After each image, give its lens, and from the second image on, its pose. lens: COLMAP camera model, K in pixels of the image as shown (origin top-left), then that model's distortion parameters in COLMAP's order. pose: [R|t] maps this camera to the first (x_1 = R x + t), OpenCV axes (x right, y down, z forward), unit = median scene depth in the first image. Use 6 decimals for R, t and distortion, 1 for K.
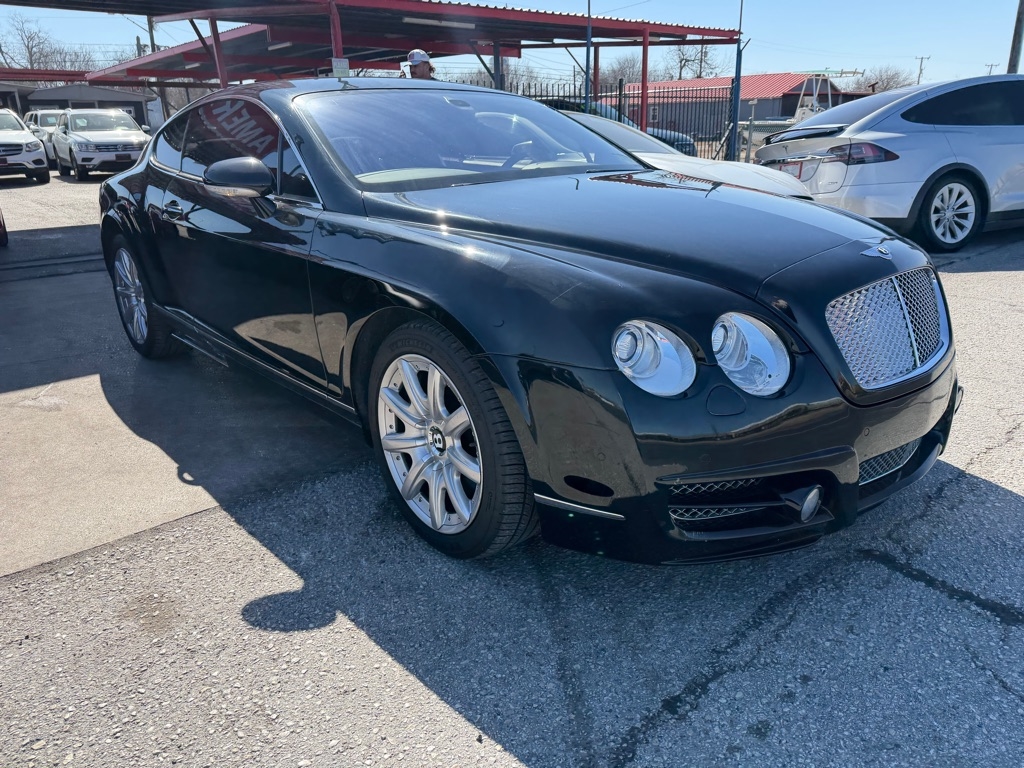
lens RADIAL K [[733.8, 0, 521.0], [0, 733.8, 366.0], [0, 0, 1]] dist [0.014589, -0.021132]
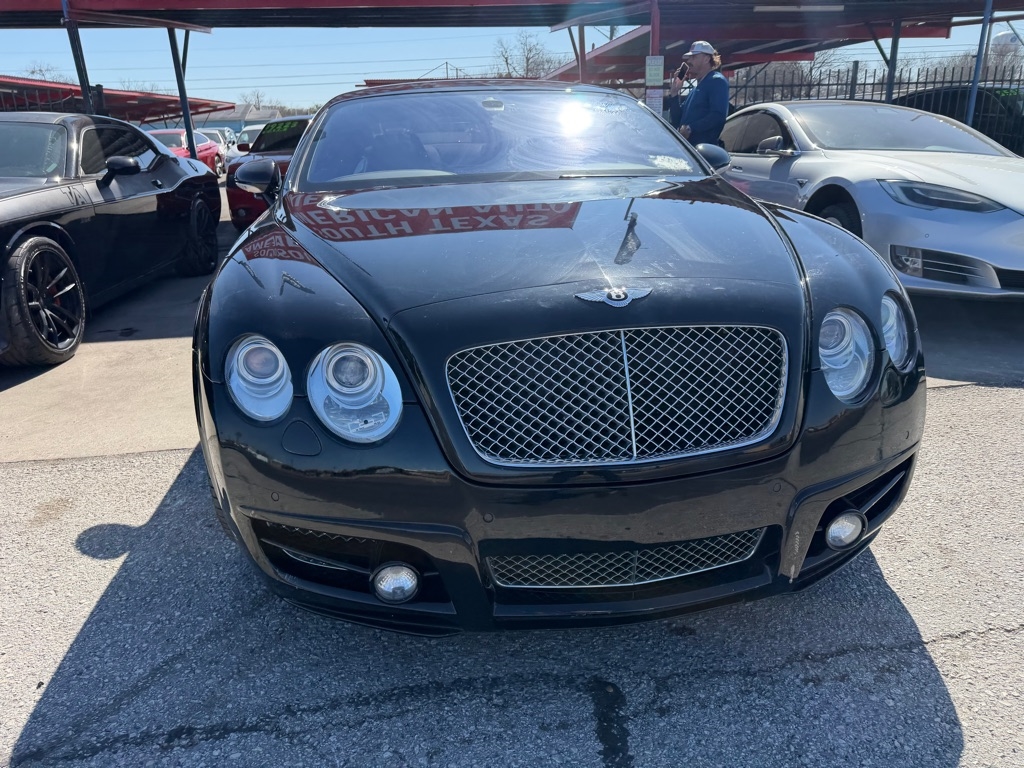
lens RADIAL K [[734.0, 0, 520.3], [0, 734.0, 361.5], [0, 0, 1]] dist [0.014117, -0.020415]
pose [[0.836849, 0.154390, -0.525211, 0.692915], [-0.154120, 0.987046, 0.044582, -0.091442], [0.525290, 0.043638, 0.849803, 0.269932]]
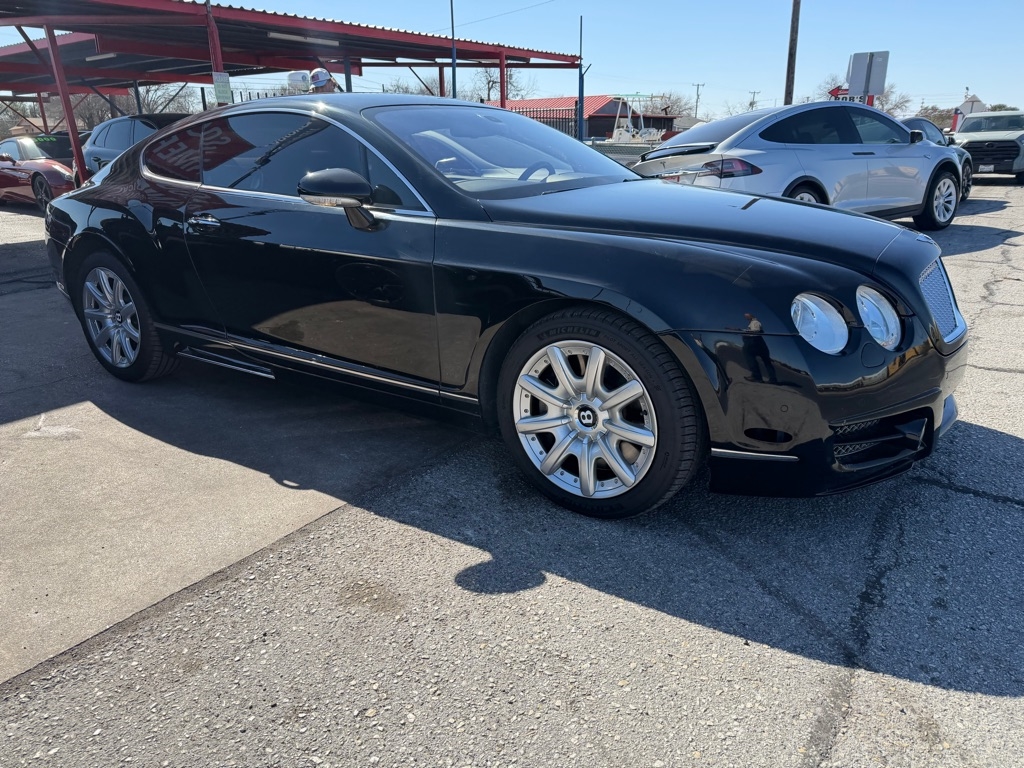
lens RADIAL K [[730.0, 0, 511.7], [0, 730.0, 372.3], [0, 0, 1]] dist [0.023363, -0.032188]
pose [[0.971548, -0.066240, 0.227389, -0.437089], [0.069587, 0.997553, -0.006727, 0.030484], [-0.226387, 0.022359, 0.973781, -0.057804]]
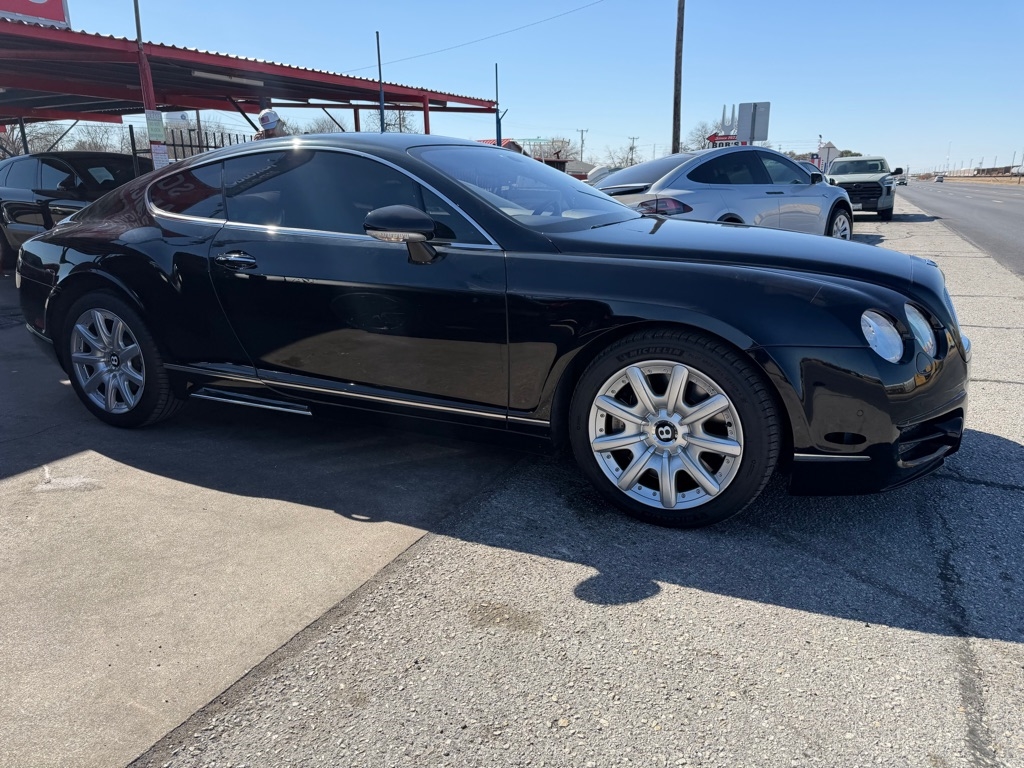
lens RADIAL K [[728.1, 0, 523.7], [0, 728.1, 362.9], [0, 0, 1]] dist [0.025505, -0.034184]
pose [[0.921348, -0.085925, 0.379123, -0.704912], [0.115199, 0.991809, -0.055173, 0.026384], [-0.371277, 0.094508, 0.923700, -0.019158]]
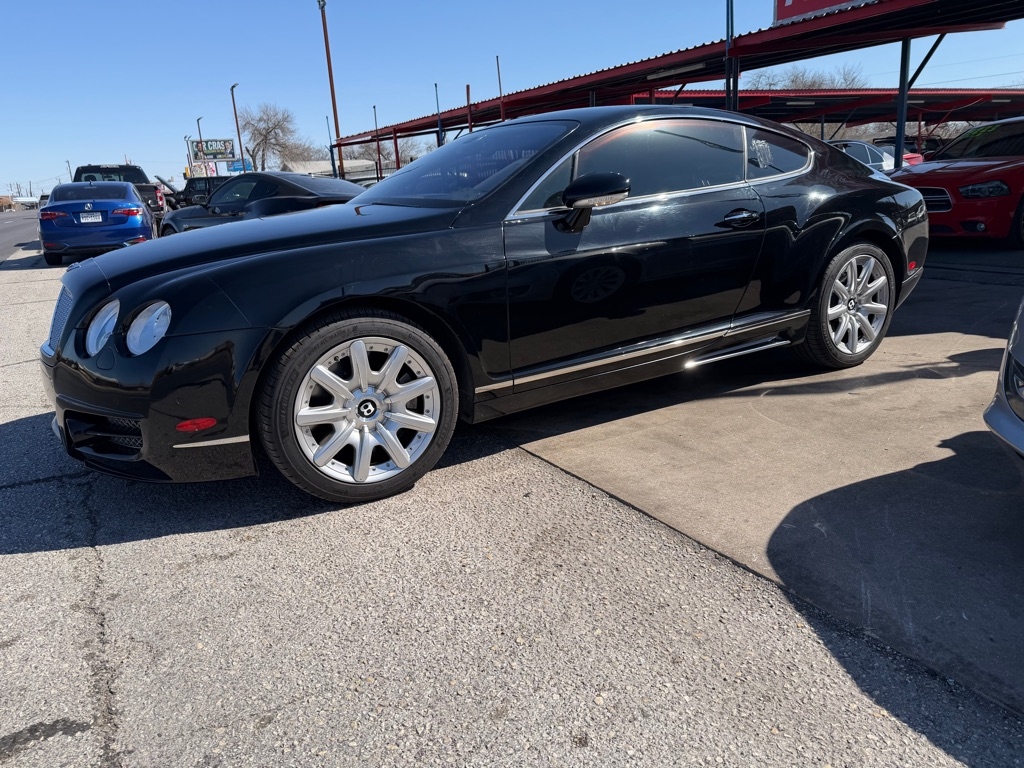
lens RADIAL K [[730.4, 0, 511.7], [0, 730.4, 378.0], [0, 0, 1]] dist [0.028690, -0.039179]
pose [[-0.198433, 0.280097, -0.939239, 1.487392], [-0.246472, 0.913239, 0.324415, -0.544476], [0.948618, 0.295871, -0.112181, 1.752964]]
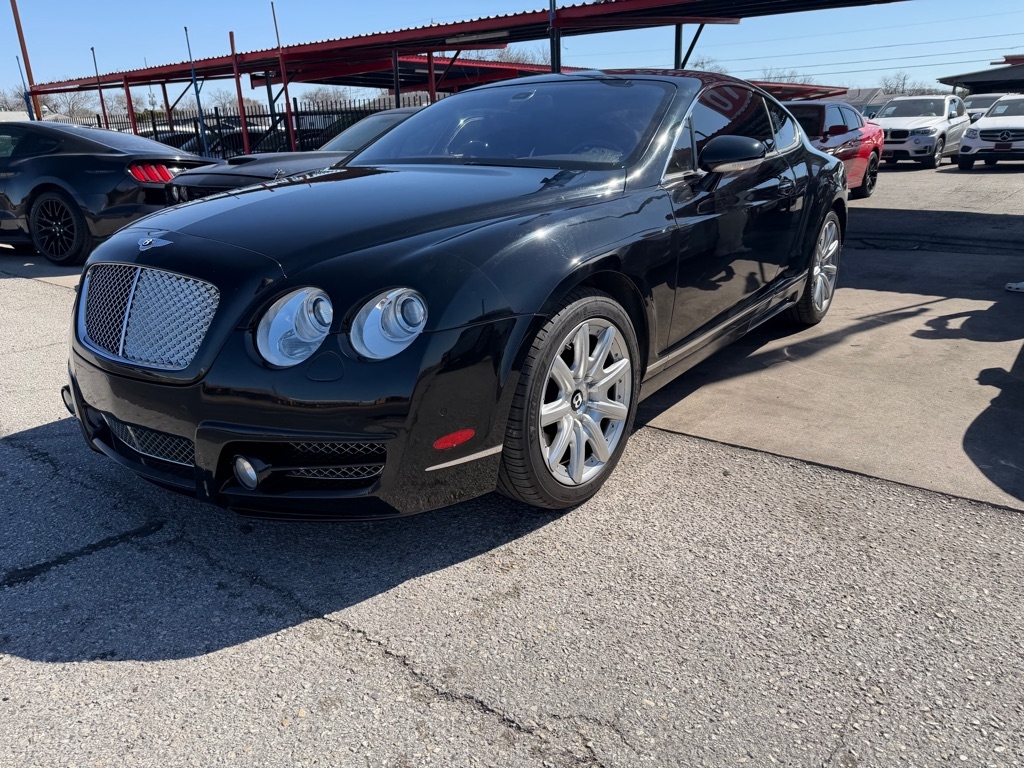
lens RADIAL K [[730.1, 0, 518.8], [0, 730.1, 380.6], [0, 0, 1]] dist [0.014672, -0.021702]
pose [[0.194135, 0.321706, -0.926724, 1.377937], [-0.284949, 0.922457, 0.260532, -0.337873], [0.938678, 0.213491, 0.270751, 1.072299]]
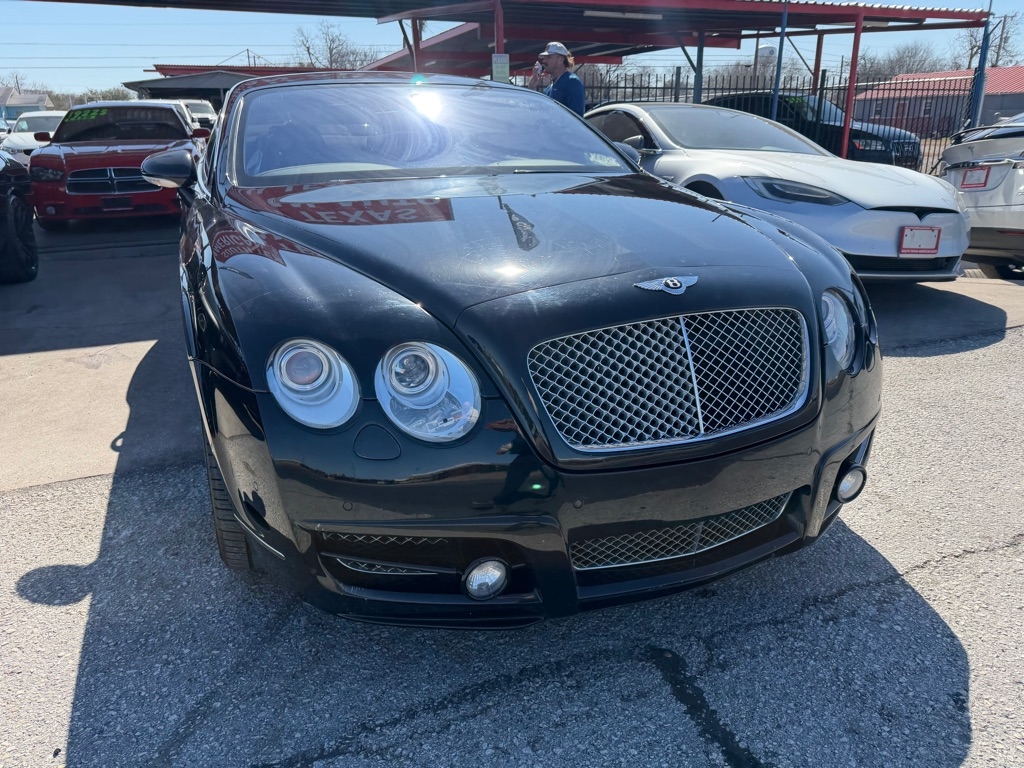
lens RADIAL K [[734.1, 0, 523.0], [0, 734.1, 362.0], [0, 0, 1]] dist [0.006165, -0.011192]
pose [[0.947231, 0.105809, -0.302587, 0.499712], [-0.104970, 0.994292, 0.019082, -0.059095], [0.302879, 0.013688, 0.952931, 0.166335]]
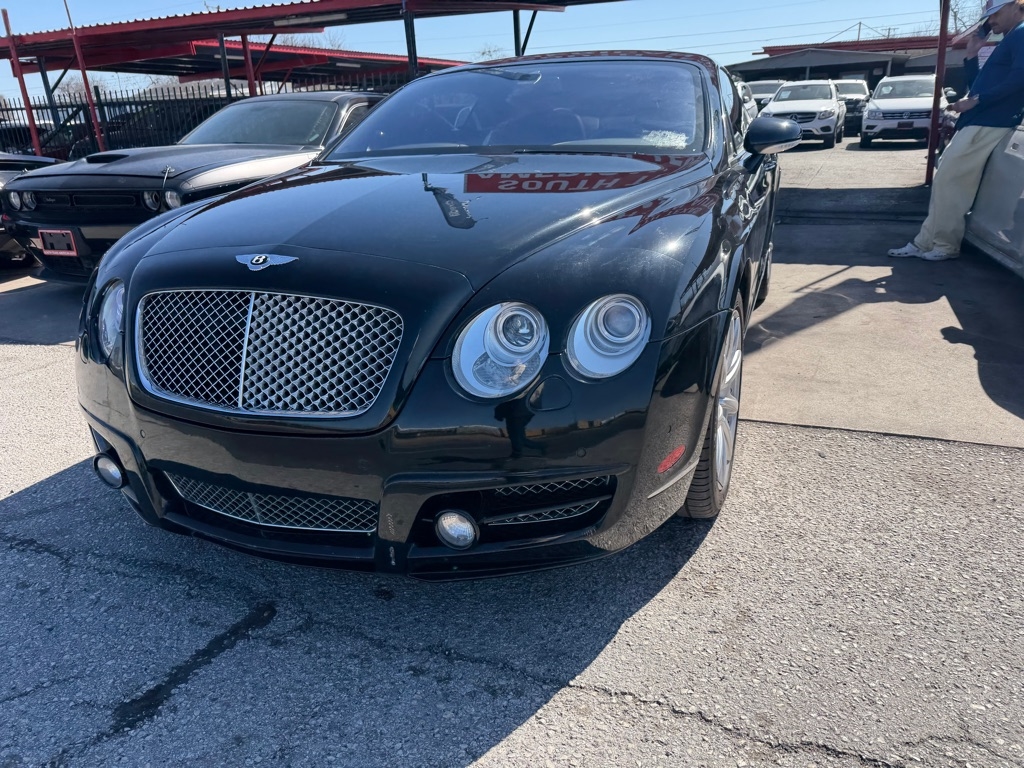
lens RADIAL K [[731.3, 0, 517.2], [0, 731.3, 383.9], [0, 0, 1]] dist [0.004354, -0.007998]
pose [[0.449120, 0.303532, -0.840333, 1.148384], [-0.247817, 0.945943, 0.209232, -0.228185], [0.858416, 0.114279, 0.500062, 0.732945]]
